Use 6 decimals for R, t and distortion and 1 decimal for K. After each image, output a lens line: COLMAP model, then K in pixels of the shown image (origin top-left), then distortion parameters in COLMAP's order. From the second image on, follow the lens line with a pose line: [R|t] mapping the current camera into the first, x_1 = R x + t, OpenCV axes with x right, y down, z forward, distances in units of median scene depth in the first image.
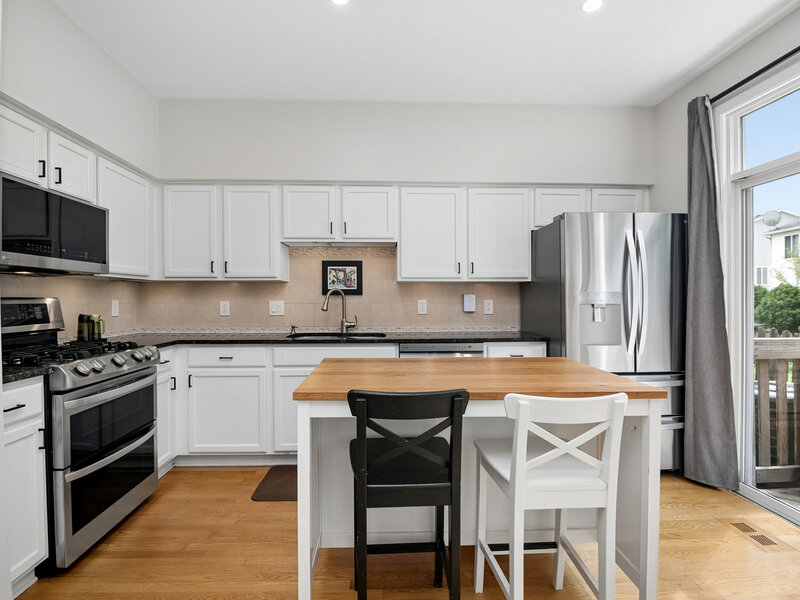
lens RADIAL K [[408.1, 0, 400.0], [0, 408.1, 300.0], [0, 0, 1]] dist [-0.000311, -0.001893]
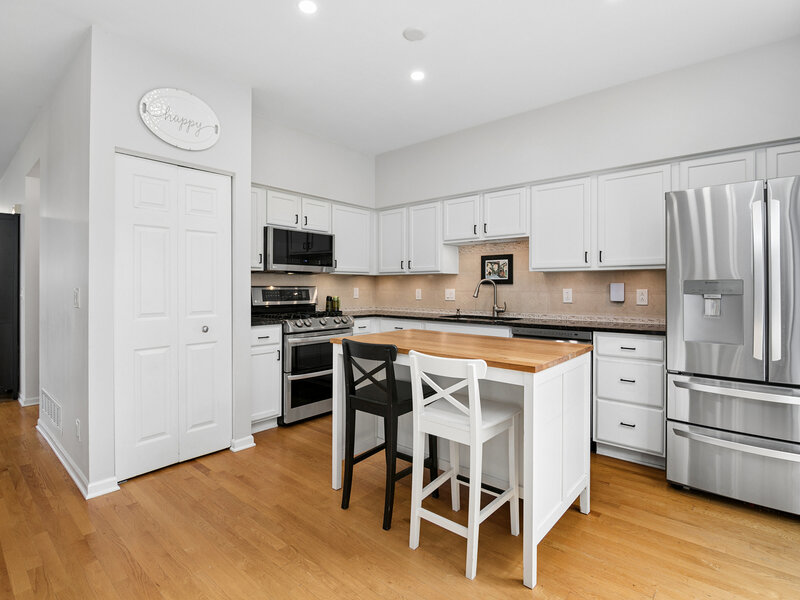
lens RADIAL K [[410.6, 0, 399.6], [0, 410.6, 279.0], [0, 0, 1]] dist [0.001329, -0.000089]
pose [[0.733585, -0.011474, -0.679501, 0.498812], [-0.005219, 0.999733, -0.022516, 0.000665], [0.679578, 0.020064, 0.733329, -0.055281]]
